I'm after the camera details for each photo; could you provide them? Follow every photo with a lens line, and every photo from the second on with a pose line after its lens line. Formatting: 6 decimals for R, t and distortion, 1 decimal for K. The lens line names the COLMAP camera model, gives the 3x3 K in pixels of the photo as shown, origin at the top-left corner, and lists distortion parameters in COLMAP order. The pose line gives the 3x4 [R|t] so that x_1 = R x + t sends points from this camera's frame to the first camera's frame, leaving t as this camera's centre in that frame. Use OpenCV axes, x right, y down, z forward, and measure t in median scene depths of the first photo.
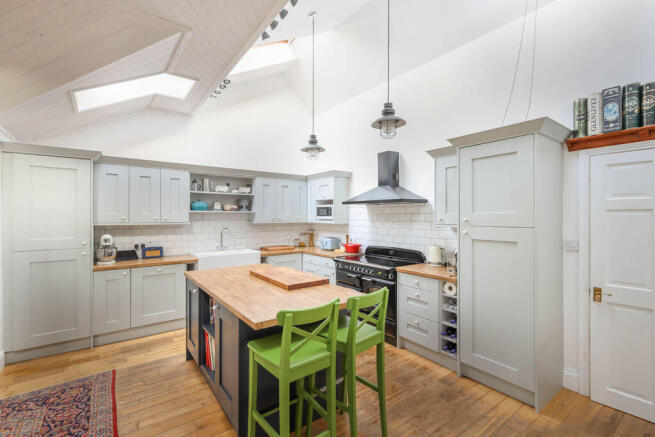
lens RADIAL K [[296.9, 0, 327.0], [0, 296.9, 216.4], [0, 0, 1]] dist [0.006727, 0.000137]
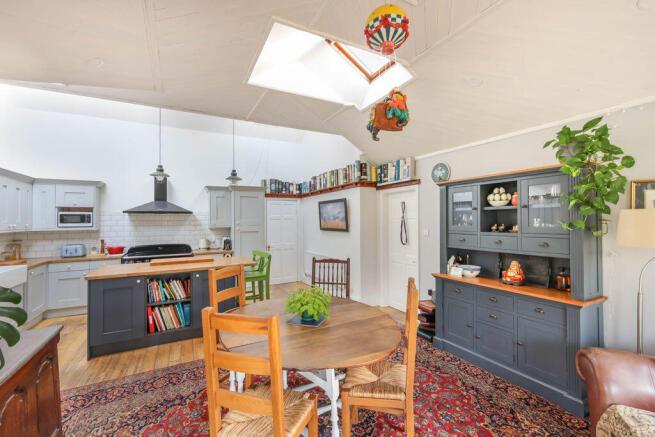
lens RADIAL K [[286.1, 0, 328.2], [0, 286.1, 220.4], [0, 0, 1]] dist [0.001973, 0.000306]
pose [[0.149318, 0.000481, 0.988789, -1.017902], [0.013158, 0.999910, -0.002473, 0.004336], [-0.988702, 0.013380, 0.149299, 0.007446]]
